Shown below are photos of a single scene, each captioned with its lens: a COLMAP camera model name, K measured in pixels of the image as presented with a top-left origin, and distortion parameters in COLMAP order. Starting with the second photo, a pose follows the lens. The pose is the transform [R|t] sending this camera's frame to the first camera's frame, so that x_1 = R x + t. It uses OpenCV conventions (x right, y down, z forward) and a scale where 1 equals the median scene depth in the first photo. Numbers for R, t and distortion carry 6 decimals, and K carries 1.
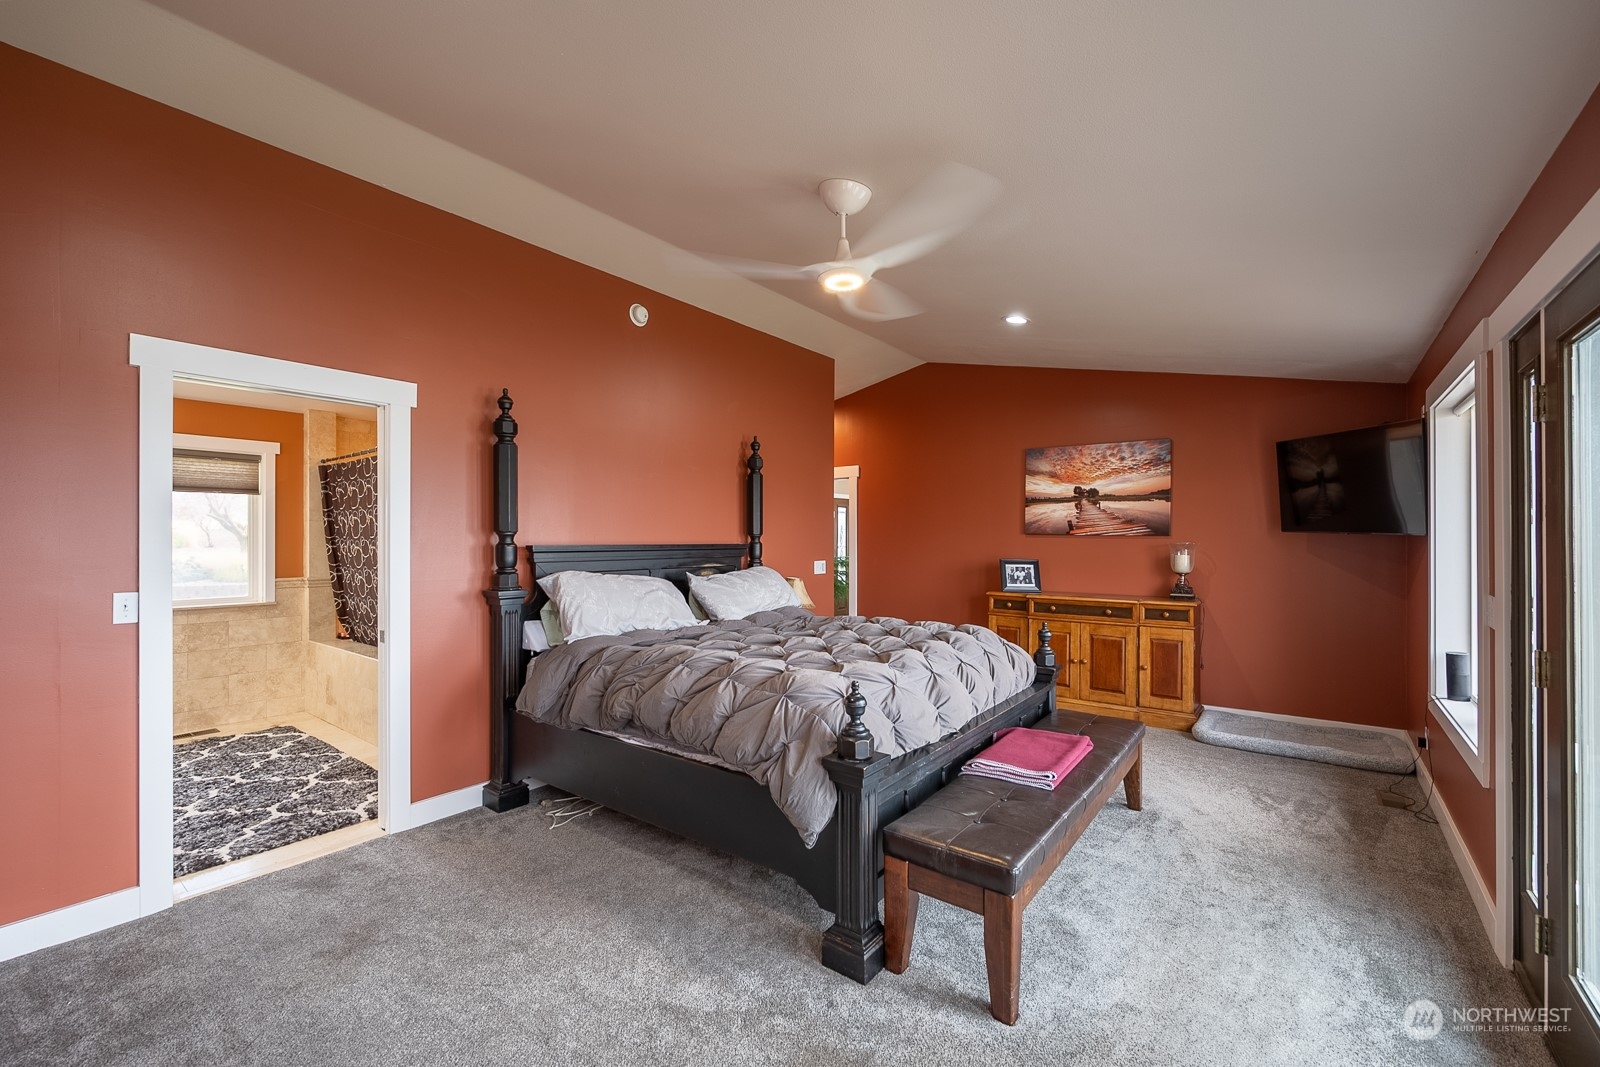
lens RADIAL K [[653.8, 0, 789.9], [0, 653.8, 537.3], [0, 0, 1]] dist [-0.002658, -0.000317]
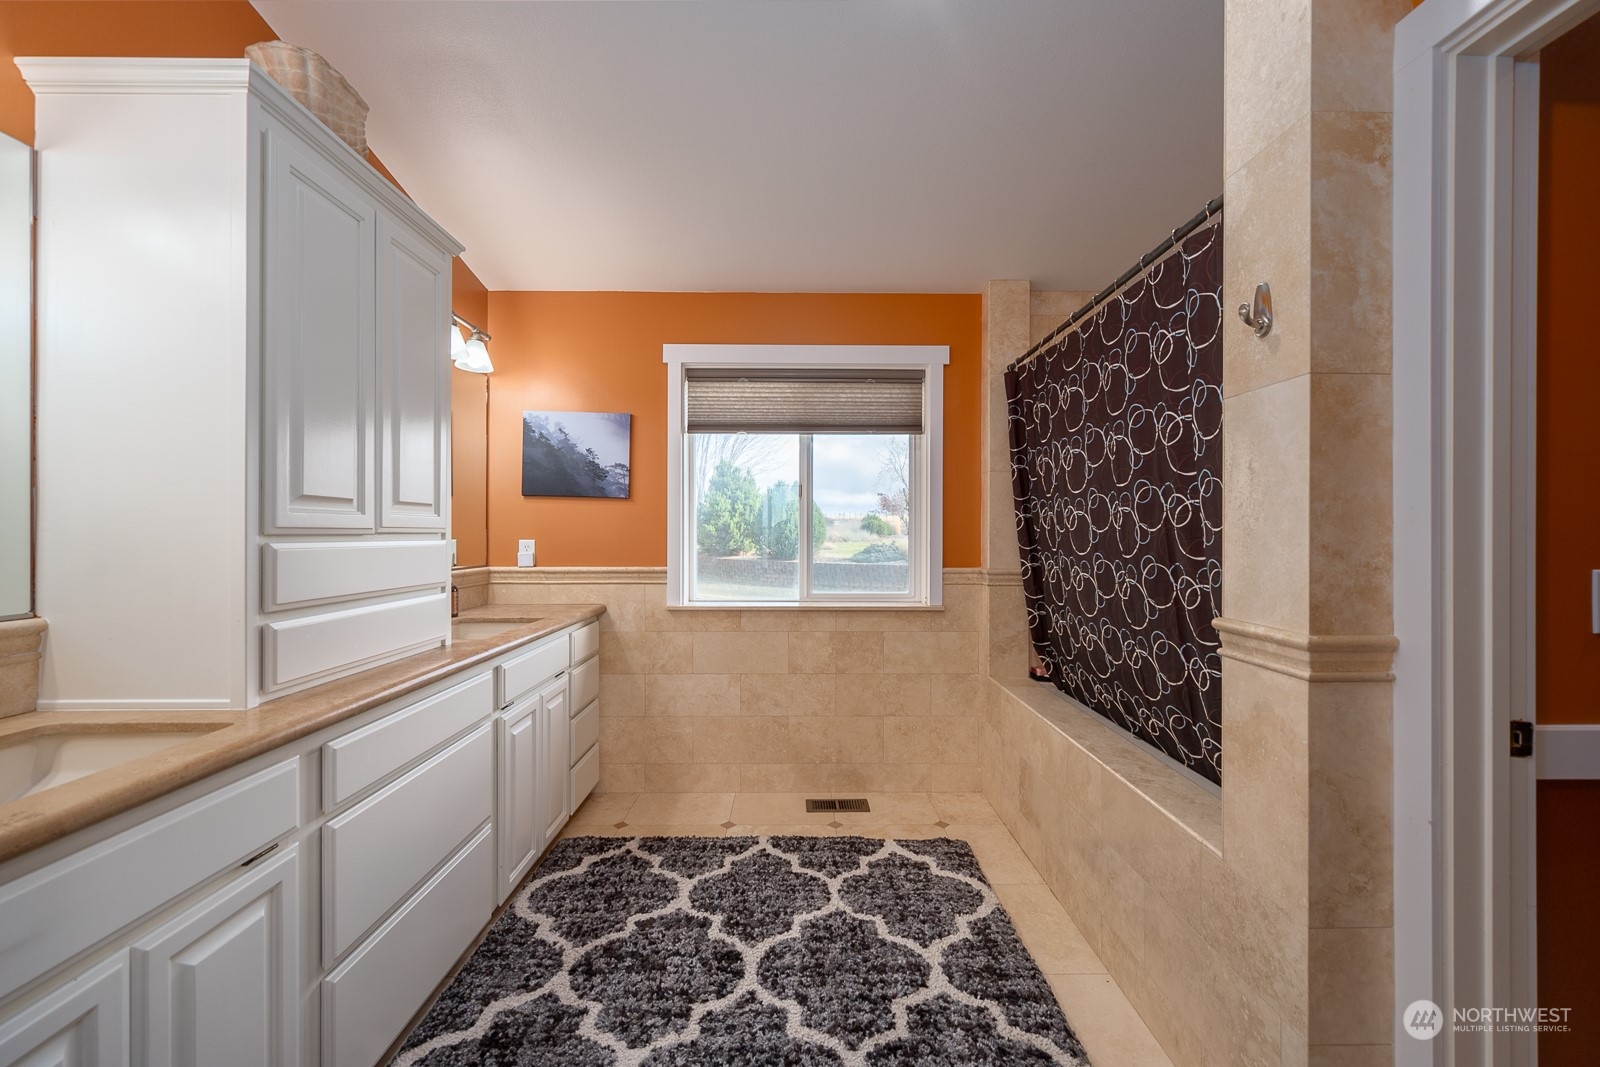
lens RADIAL K [[651.4, 0, 800.0], [0, 651.4, 533.5], [0, 0, 1]] dist [0.001966, 0.000074]
pose [[0.628280, 0.007085, -0.777955, -0.395623], [0.000061, 0.999958, 0.009157, 0.025110], [0.777987, -0.005801, 0.628254, 0.509593]]
